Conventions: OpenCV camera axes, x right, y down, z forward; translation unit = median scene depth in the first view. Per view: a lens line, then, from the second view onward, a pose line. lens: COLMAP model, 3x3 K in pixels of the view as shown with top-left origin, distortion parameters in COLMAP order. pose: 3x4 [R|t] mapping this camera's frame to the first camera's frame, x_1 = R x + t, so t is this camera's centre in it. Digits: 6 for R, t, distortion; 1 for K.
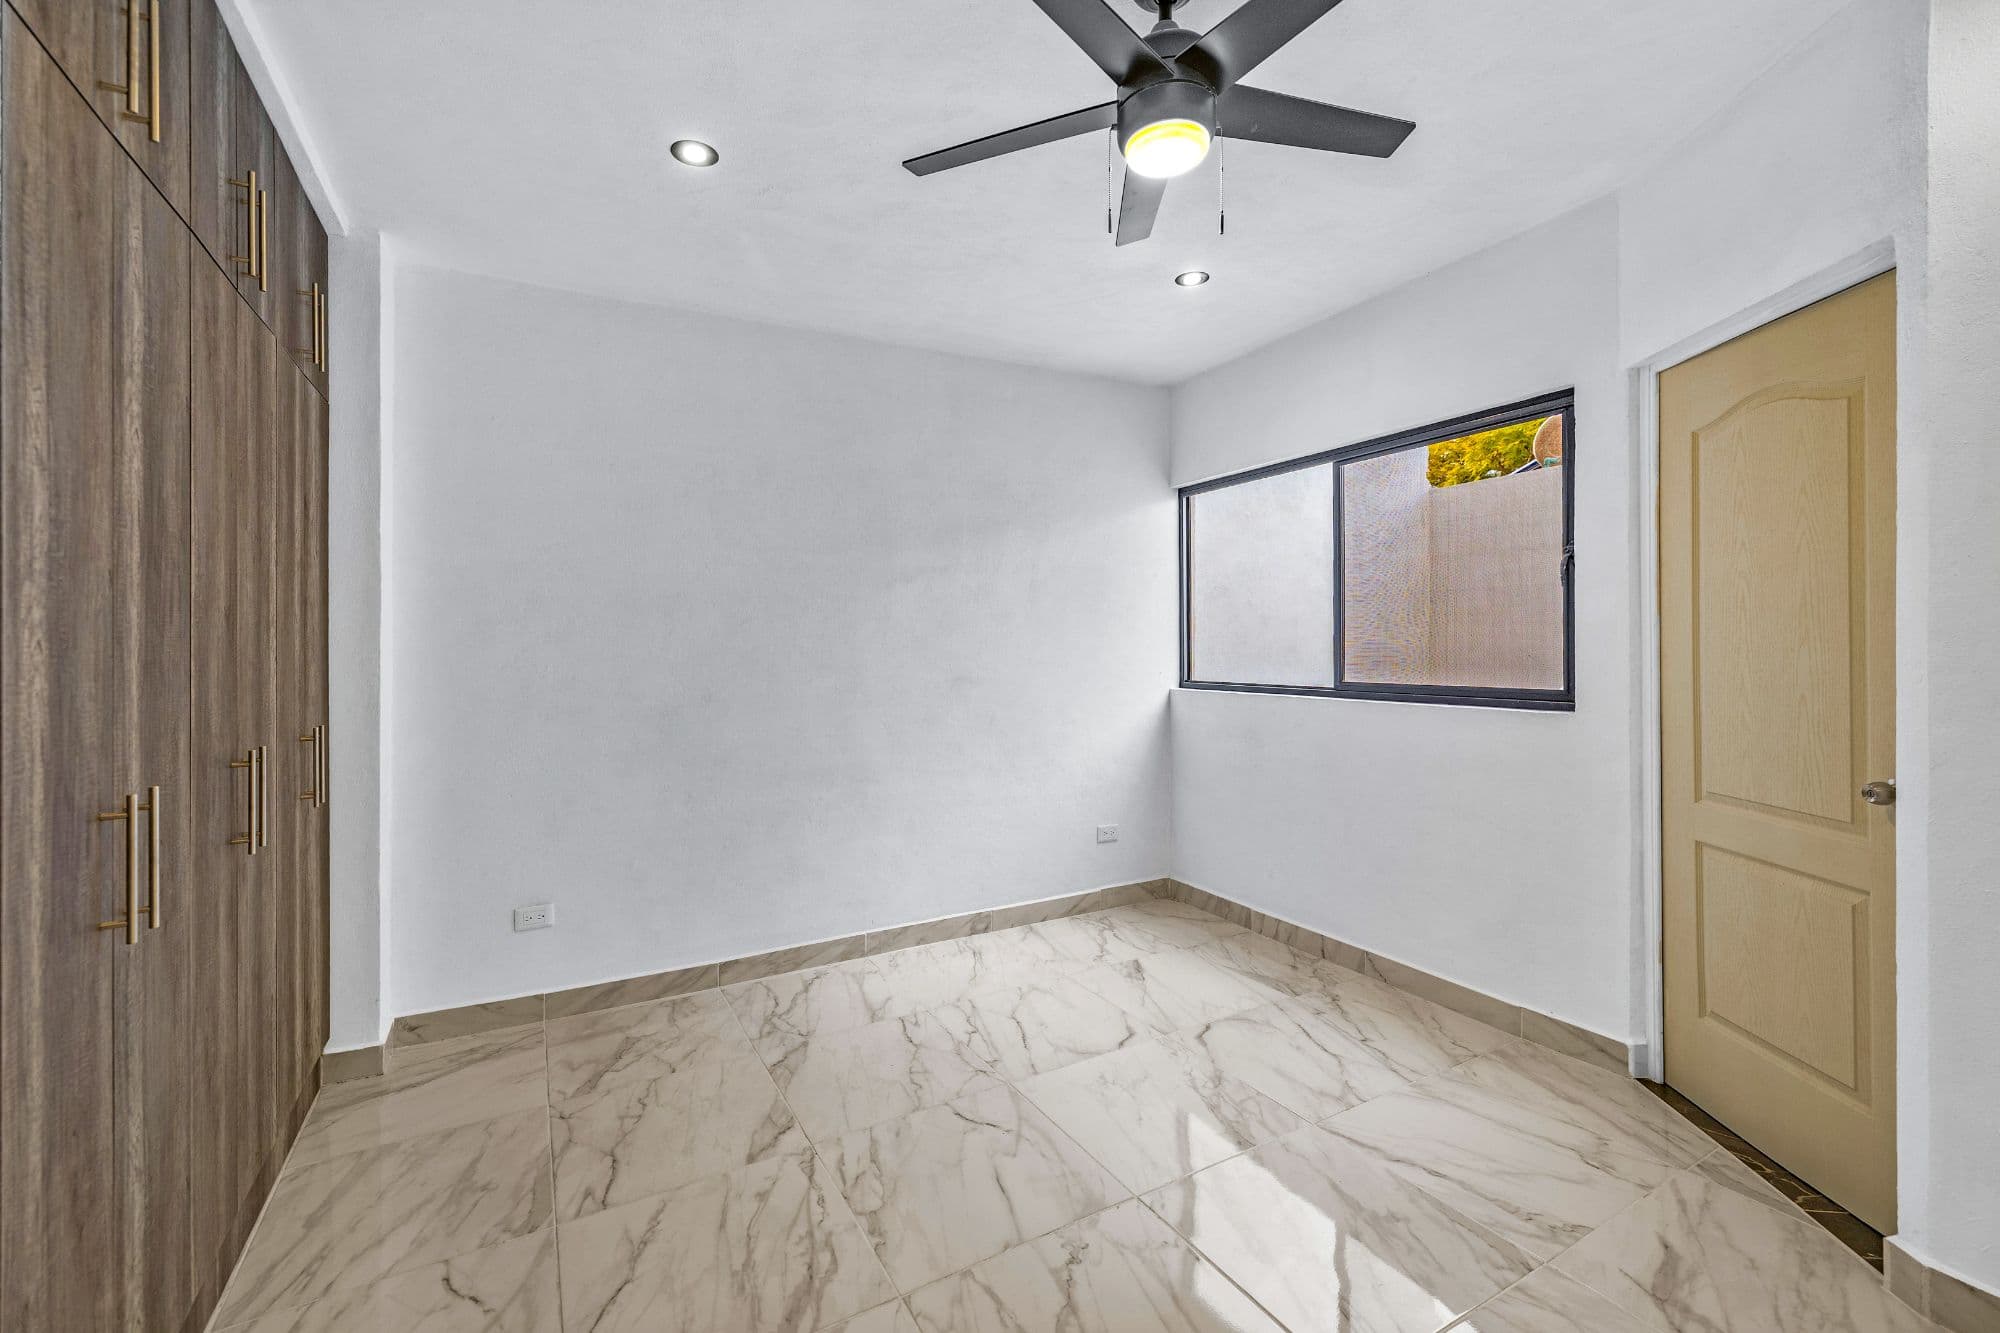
lens RADIAL K [[837.9, 0, 1012.7], [0, 837.9, 655.2], [0, 0, 1]] dist [0.004648, 0.000255]
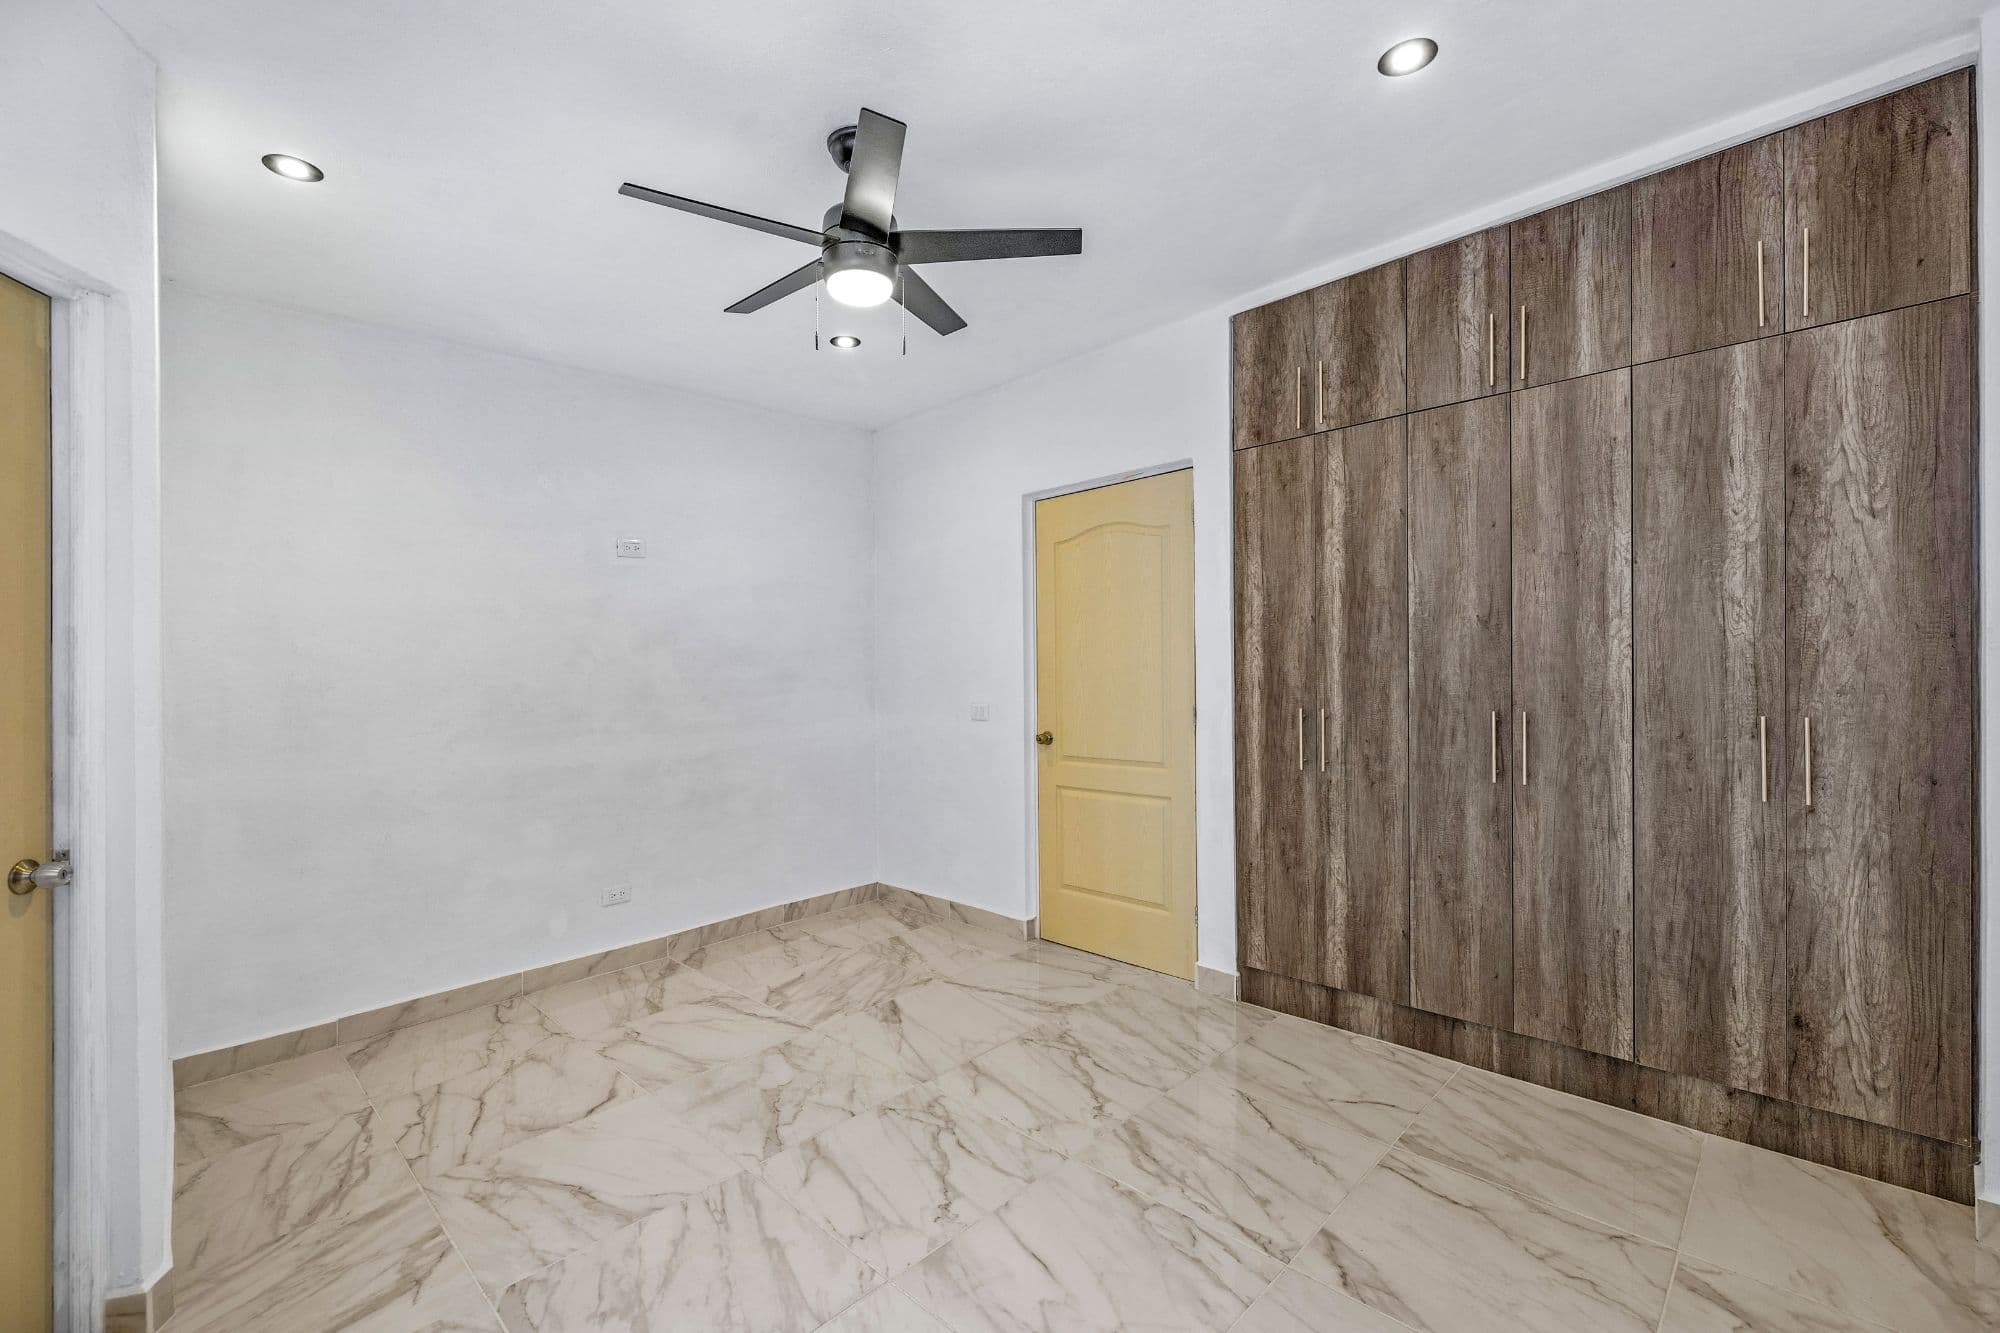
lens RADIAL K [[837.9, 0, 1010.0], [0, 837.9, 669.9], [0, 0, 1]] dist [0.004648, 0.000255]
pose [[-0.961487, 0.044263, -0.271263, 0.246200], [0.040189, 0.998981, 0.020559, -0.021366], [0.271896, 0.008866, -0.962286, 1.970195]]
